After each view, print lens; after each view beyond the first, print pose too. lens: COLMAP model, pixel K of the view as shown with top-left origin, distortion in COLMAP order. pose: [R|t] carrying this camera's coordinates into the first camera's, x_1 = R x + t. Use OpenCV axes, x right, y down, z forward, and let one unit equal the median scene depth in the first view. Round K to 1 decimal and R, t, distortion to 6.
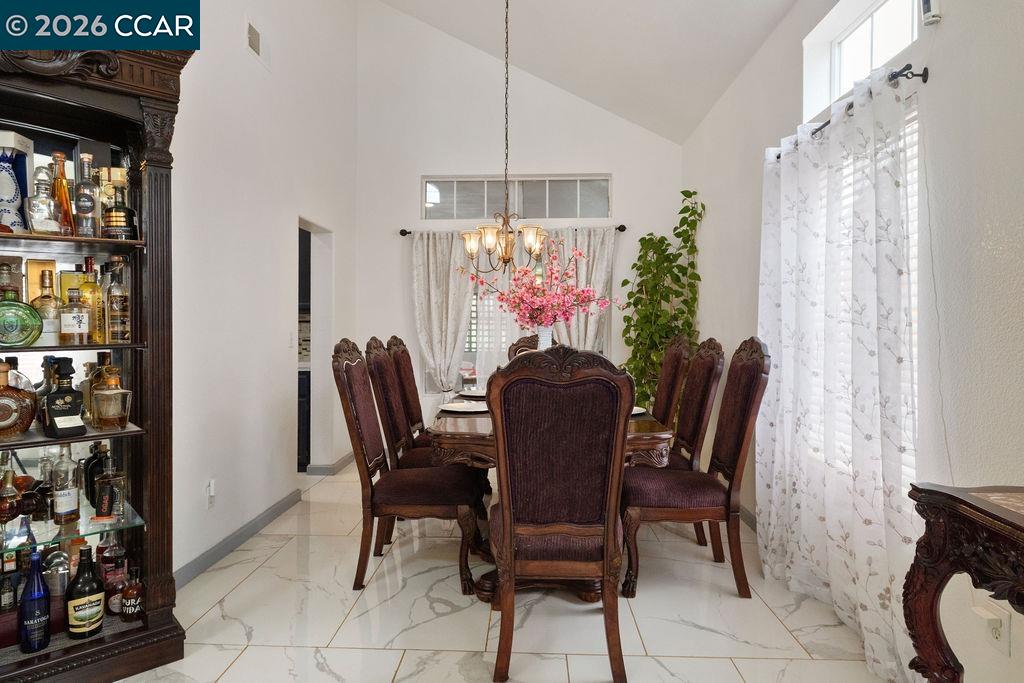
lens RADIAL K [[589.9, 0, 511.0], [0, 589.9, 332.0], [0, 0, 1]] dist [0.005754, -0.001417]
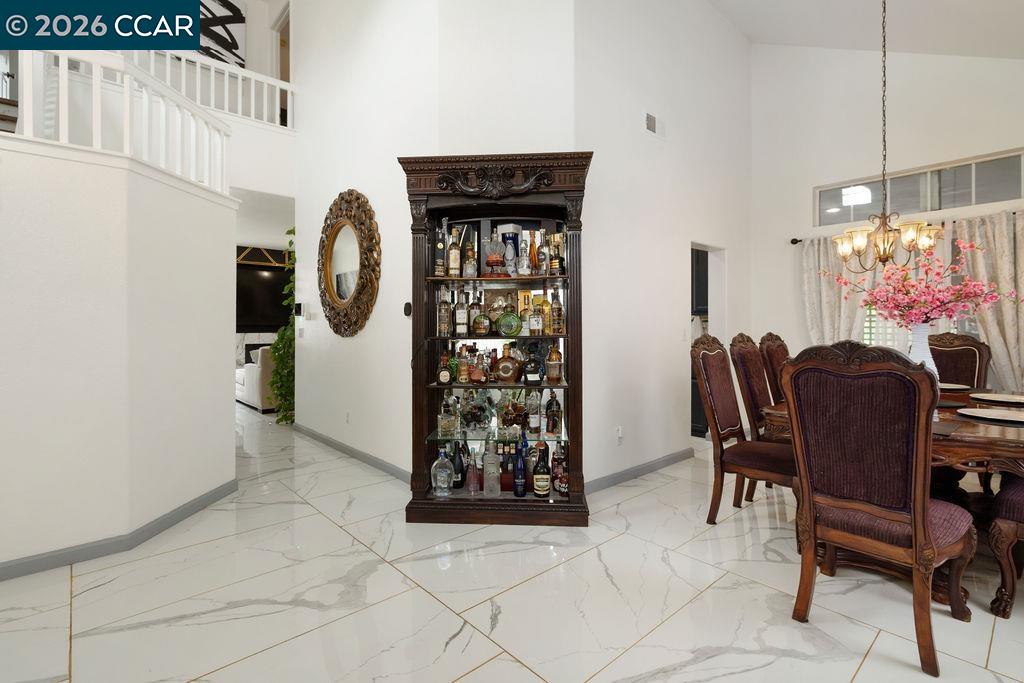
lens RADIAL K [[488.5, 0, 512.1], [0, 488.5, 337.0], [0, 0, 1]] dist [-0.000144, 0.000603]
pose [[0.701091, 0.013628, -0.712941, 0.260013], [-0.002704, 0.999861, 0.016454, 0.001558], [0.713066, -0.009608, 0.701031, -0.098509]]
